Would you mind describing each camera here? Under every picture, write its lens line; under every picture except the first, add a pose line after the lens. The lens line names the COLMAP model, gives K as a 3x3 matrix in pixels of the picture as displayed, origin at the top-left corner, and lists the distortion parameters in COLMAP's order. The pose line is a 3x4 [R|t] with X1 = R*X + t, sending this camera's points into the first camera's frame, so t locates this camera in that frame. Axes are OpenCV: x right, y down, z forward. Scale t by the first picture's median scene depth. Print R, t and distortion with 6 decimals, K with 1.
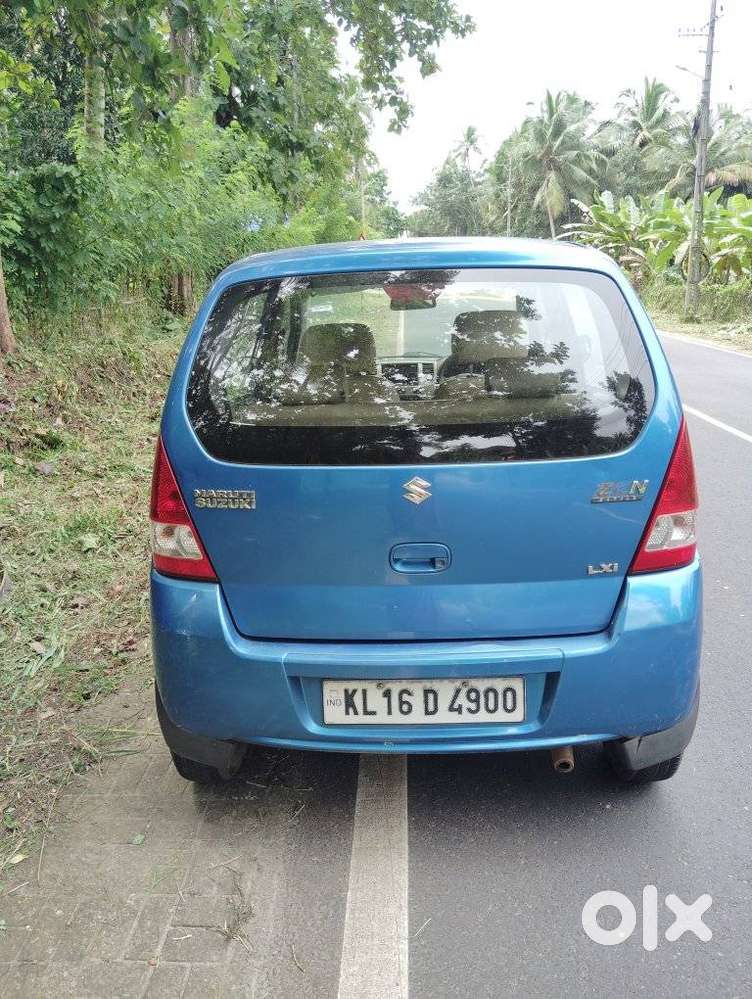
lens RADIAL K [[817.5, 0, 376.0], [0, 817.5, 499.5], [0, 0, 1]] dist [0.082380, -0.178313]
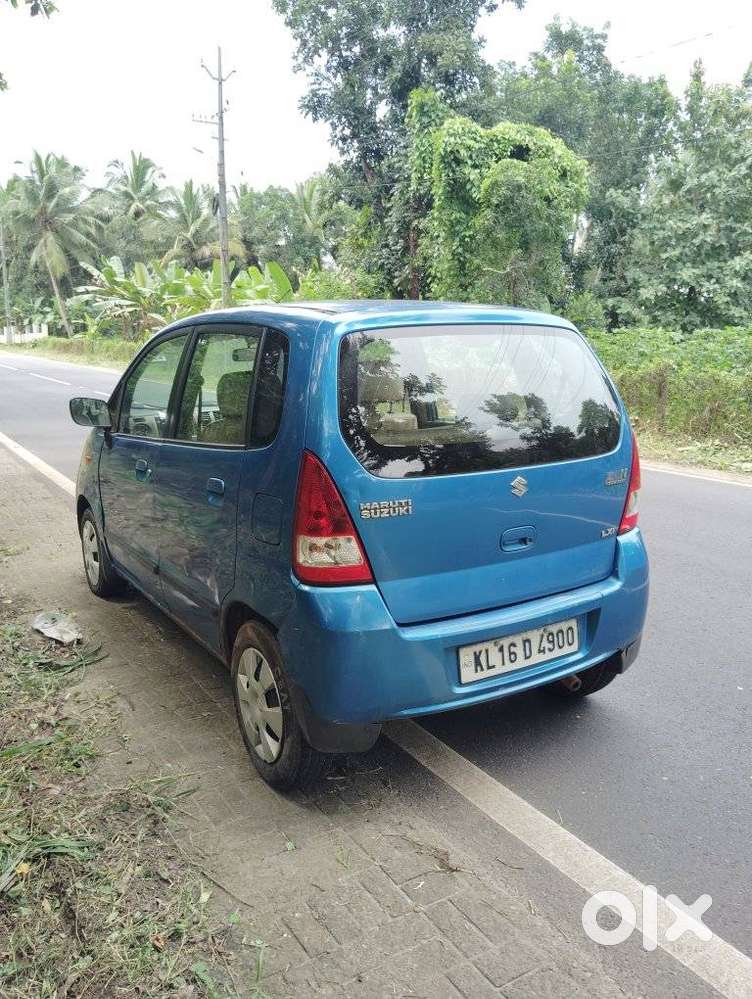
lens RADIAL K [[812.5, 0, 381.8], [0, 812.5, 507.2], [0, 0, 1]] dist [0.077299, -0.176269]
pose [[0.827865, -0.093454, 0.553088, -0.270772], [0.127613, 0.991546, -0.023472, 0.007603], [-0.546218, 0.090013, 0.832792, 0.007040]]
